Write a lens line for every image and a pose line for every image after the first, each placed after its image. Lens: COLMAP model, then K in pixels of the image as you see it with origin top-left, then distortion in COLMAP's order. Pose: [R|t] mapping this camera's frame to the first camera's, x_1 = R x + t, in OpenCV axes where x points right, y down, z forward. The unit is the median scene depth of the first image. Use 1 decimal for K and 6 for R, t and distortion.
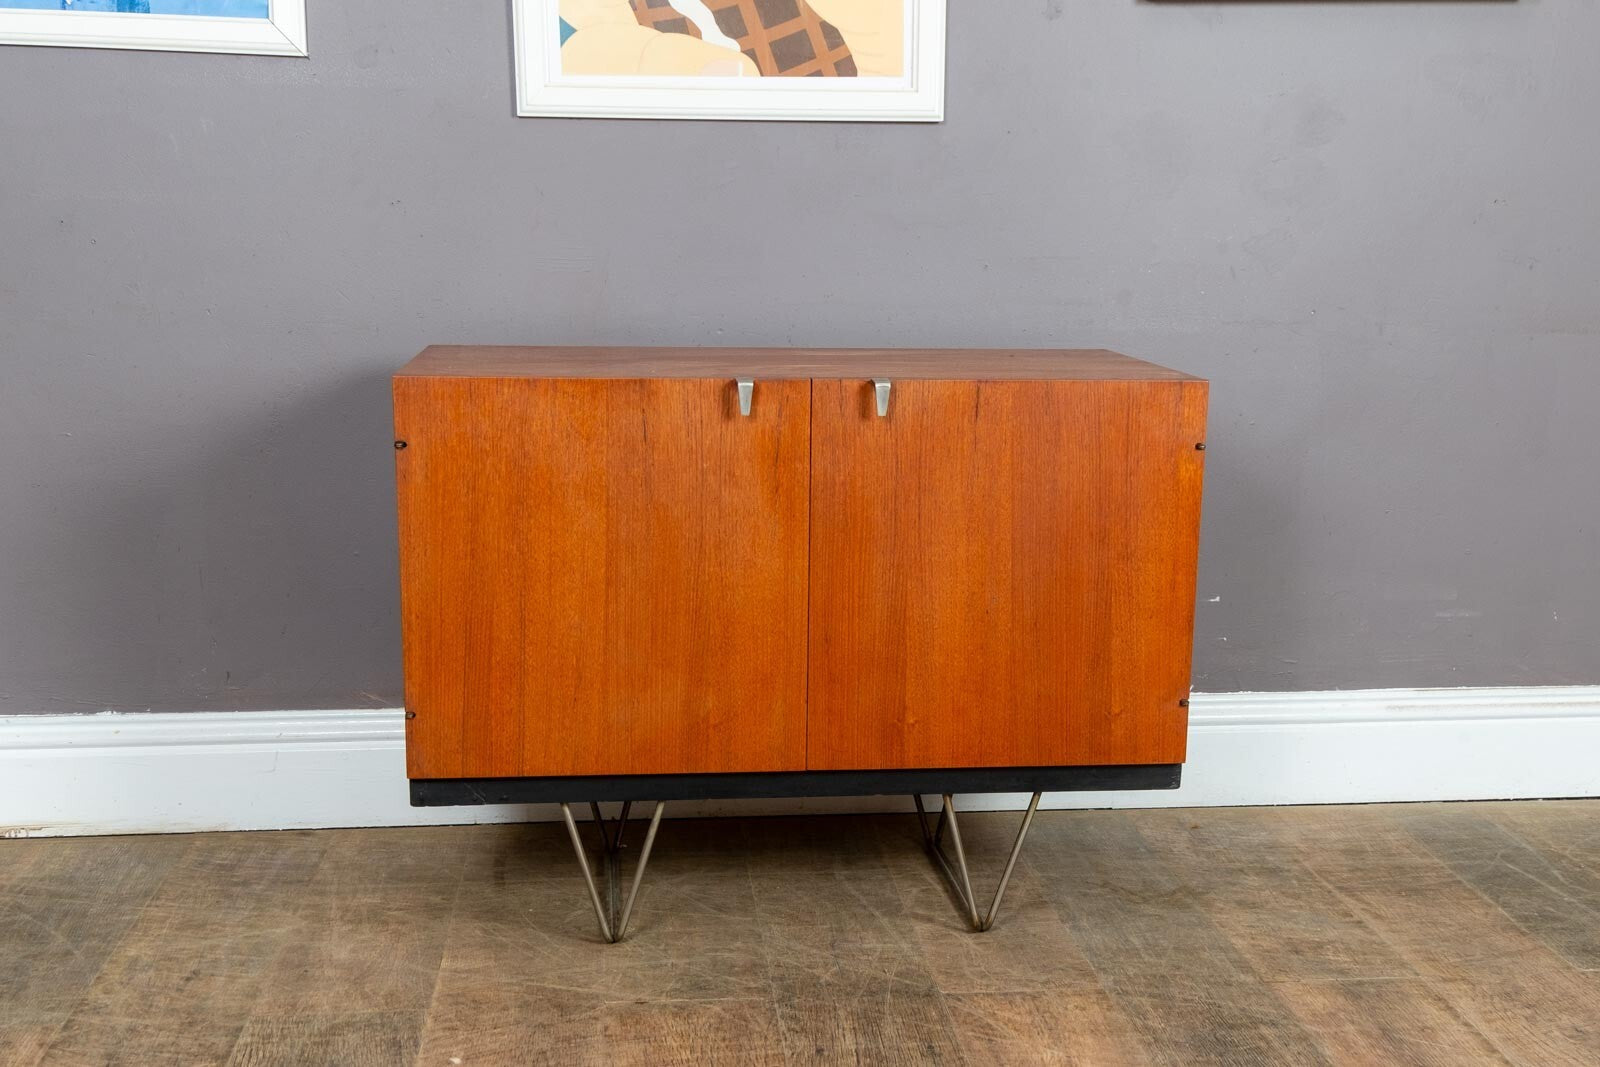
lens RADIAL K [[1899.6, 0, 827.6], [0, 1899.6, 631.9], [0, 0, 1]] dist [0.068762, 0.000000]
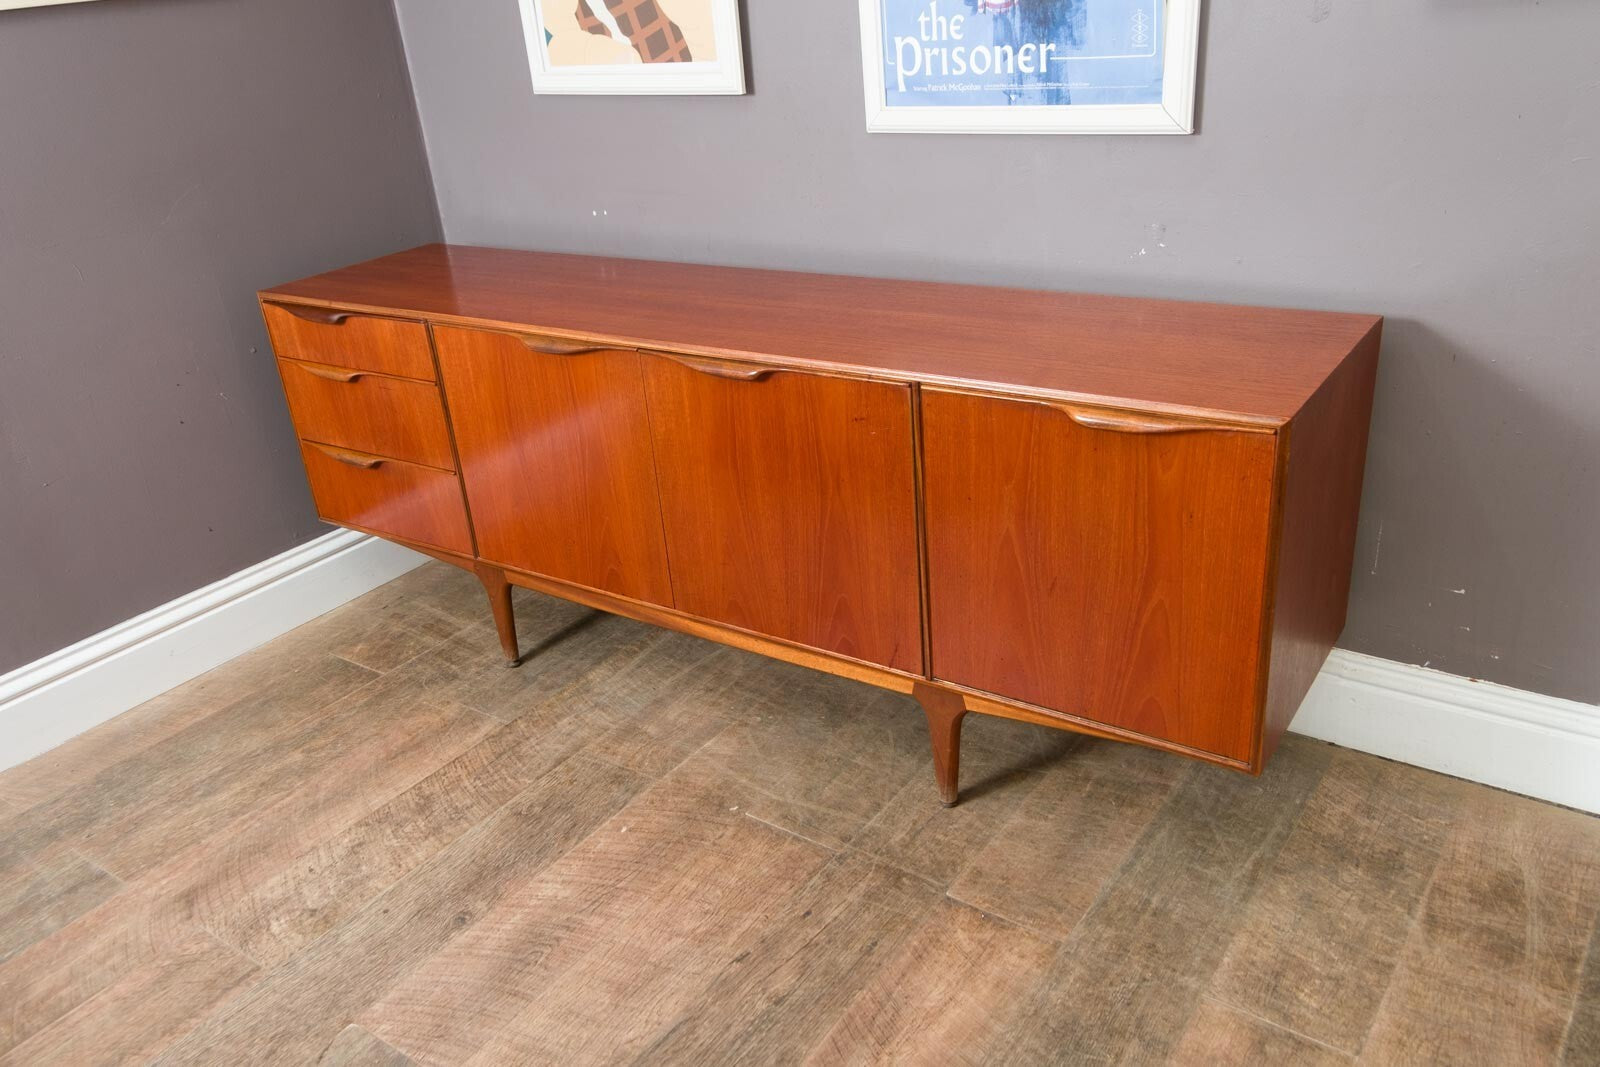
lens RADIAL K [[1243.8, 0, 807.7], [0, 1243.8, 549.3], [0, 0, 1]] dist [0.060536, 0.012152]
pose [[0.737418, 0.218304, -0.639185, 0.490995], [-0.054373, 0.962444, 0.265978, -0.263123], [0.673244, -0.161383, 0.721594, 0.360795]]
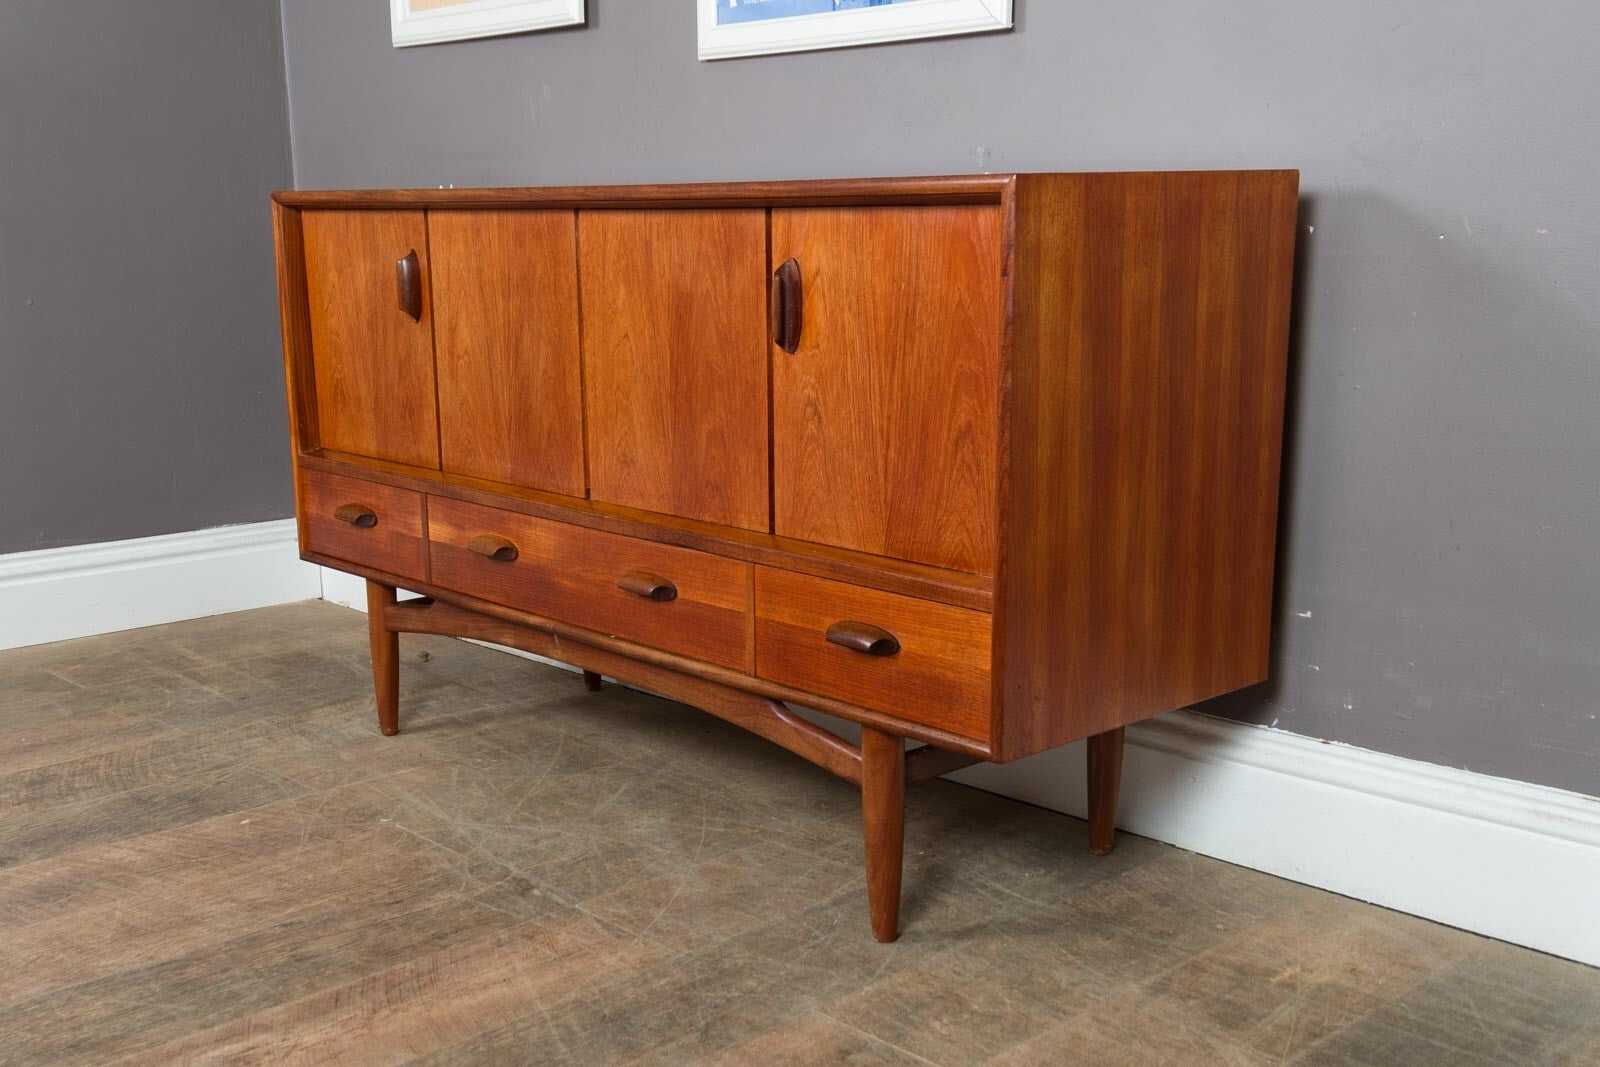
lens RADIAL K [[1745.7, 0, 746.6], [0, 1745.7, 639.9], [0, 0, 1]] dist [0.072870, 0.000000]
pose [[0.595361, 0.170780, -0.785098, 0.827804], [-0.155124, 0.983196, 0.096237, -0.053219], [0.788341, 0.064492, 0.611849, 0.500592]]
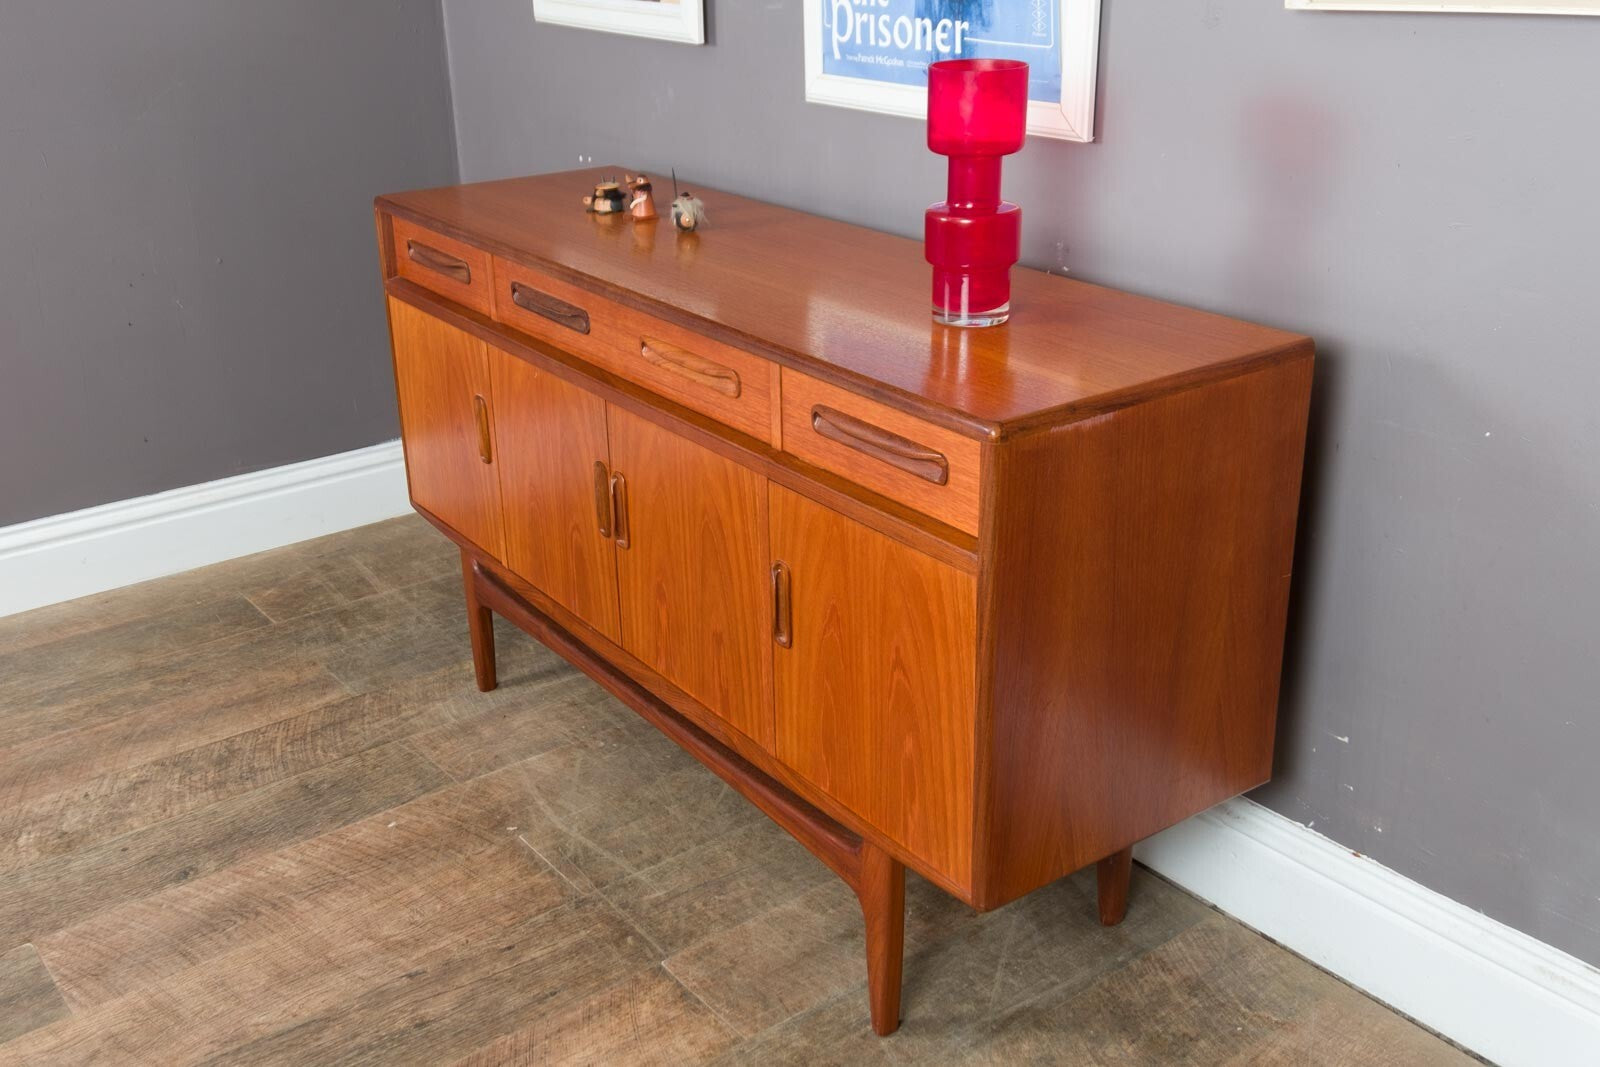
lens RADIAL K [[1591.7, 0, 771.7], [0, 1591.7, 543.7], [0, 0, 1]] dist [0.075296, 0.000000]
pose [[0.509201, 0.306309, -0.804294, 0.798693], [-0.154224, 0.951871, 0.264872, -0.318569], [0.846717, -0.010832, 0.531933, 0.553765]]
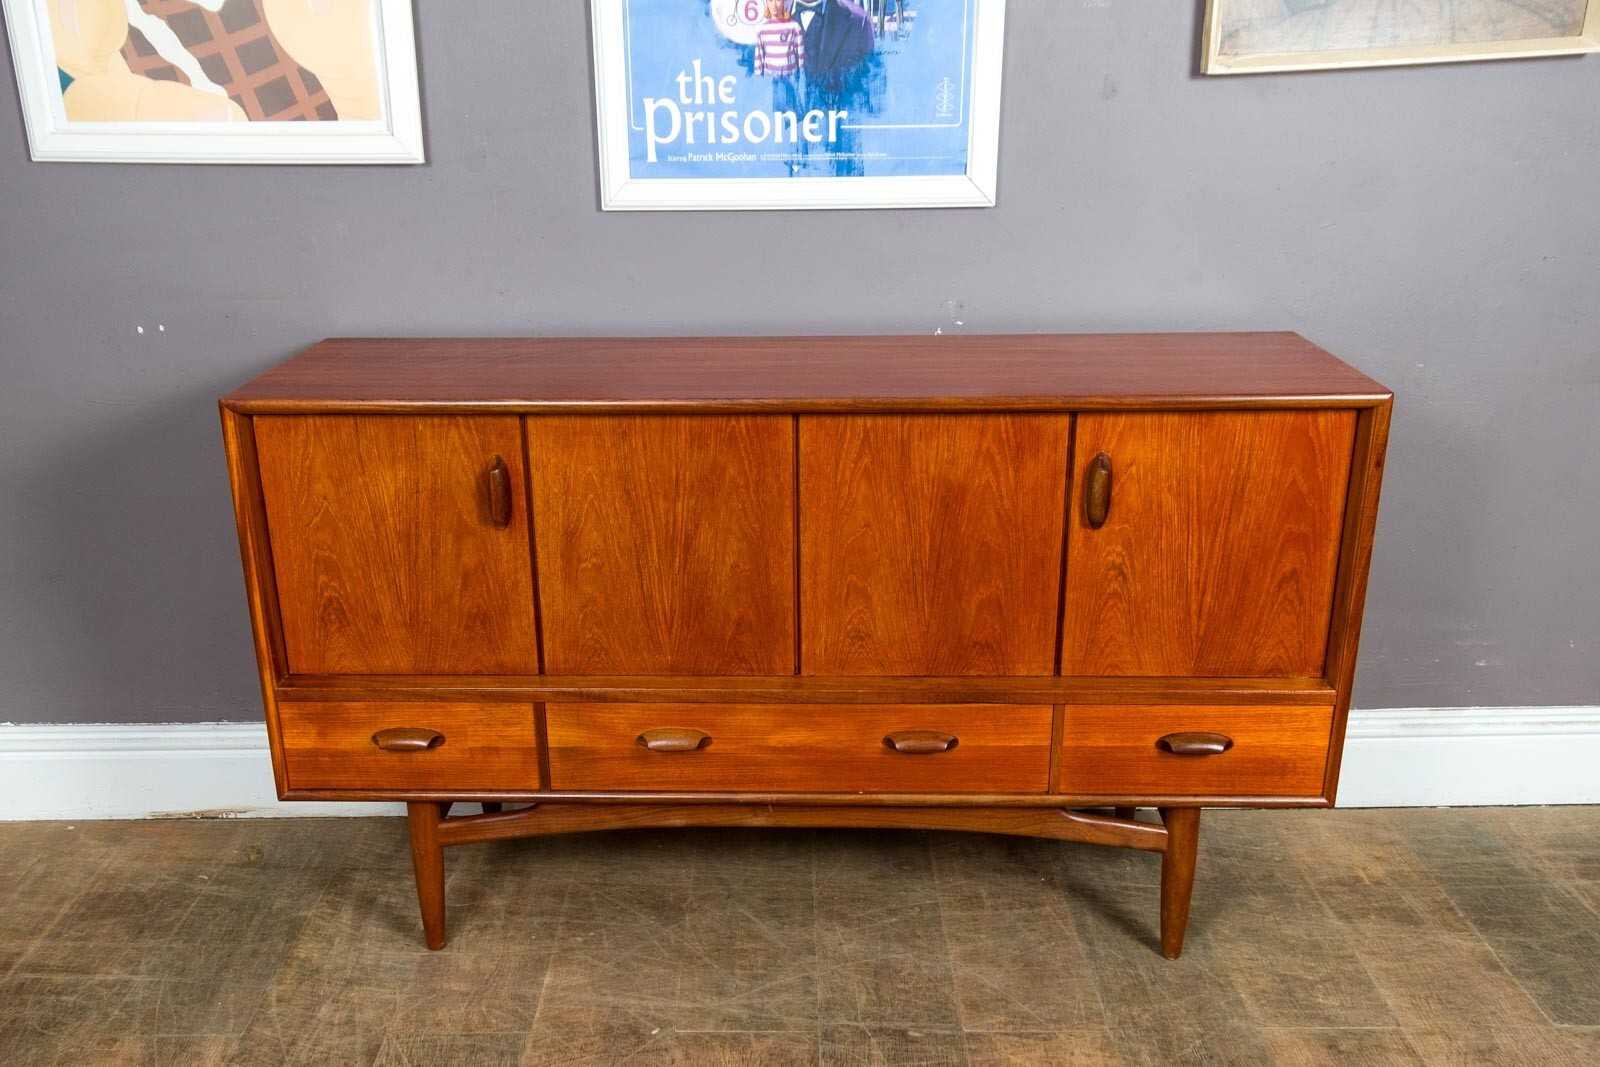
lens RADIAL K [[1538.0, 0, 761.4], [0, 1538.0, 707.6], [0, 0, 1]] dist [0.041781, 0.000000]
pose [[0.991330, 0.021536, -0.129622, 0.055516], [0.000983, 0.985235, 0.171207, -0.166089], [0.131395, -0.169850, 0.976671, 0.103975]]
